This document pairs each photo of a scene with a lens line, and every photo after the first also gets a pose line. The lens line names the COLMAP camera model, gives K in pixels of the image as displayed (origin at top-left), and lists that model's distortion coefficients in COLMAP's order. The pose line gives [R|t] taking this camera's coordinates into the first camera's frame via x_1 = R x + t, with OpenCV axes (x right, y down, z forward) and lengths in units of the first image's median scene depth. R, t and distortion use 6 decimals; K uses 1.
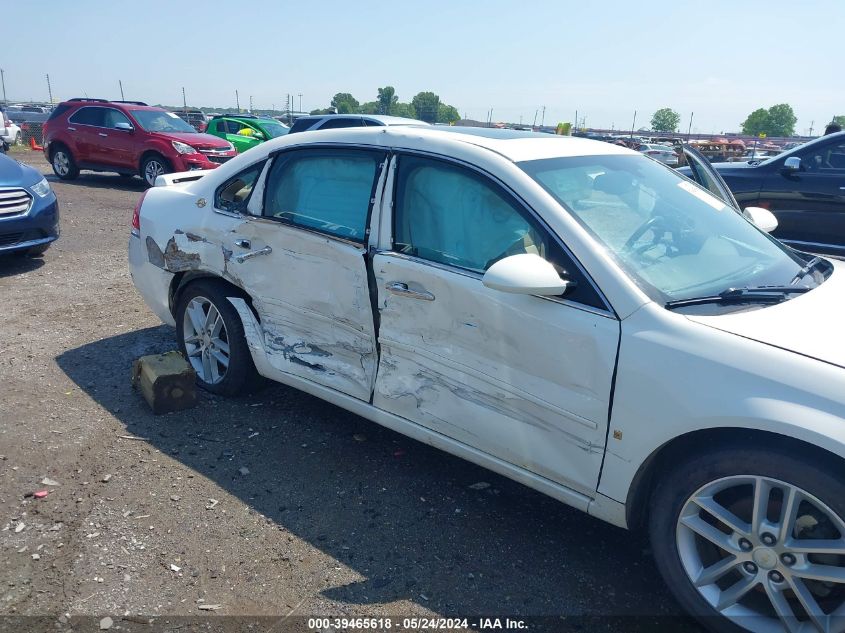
lens RADIAL K [[673.4, 0, 421.8], [0, 673.4, 353.7], [0, 0, 1]] dist [-0.006707, 0.002733]
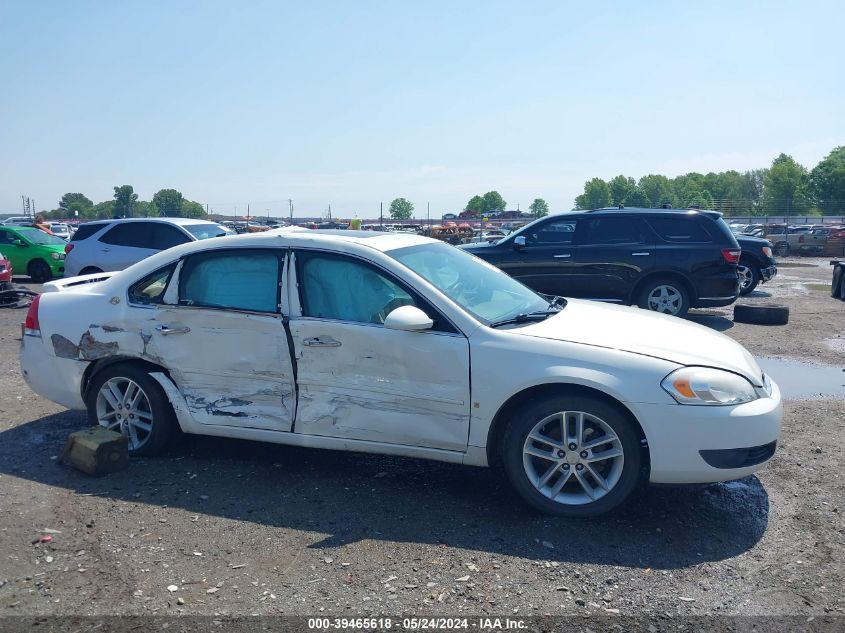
lens RADIAL K [[693.7, 0, 427.0], [0, 693.7, 317.4], [0, 0, 1]] dist [0.002973, 0.044698]
pose [[0.922302, -0.104781, 0.371996, -0.328003], [0.168462, 0.975286, -0.142962, 0.097535], [-0.347822, 0.194521, 0.917159, -0.415199]]
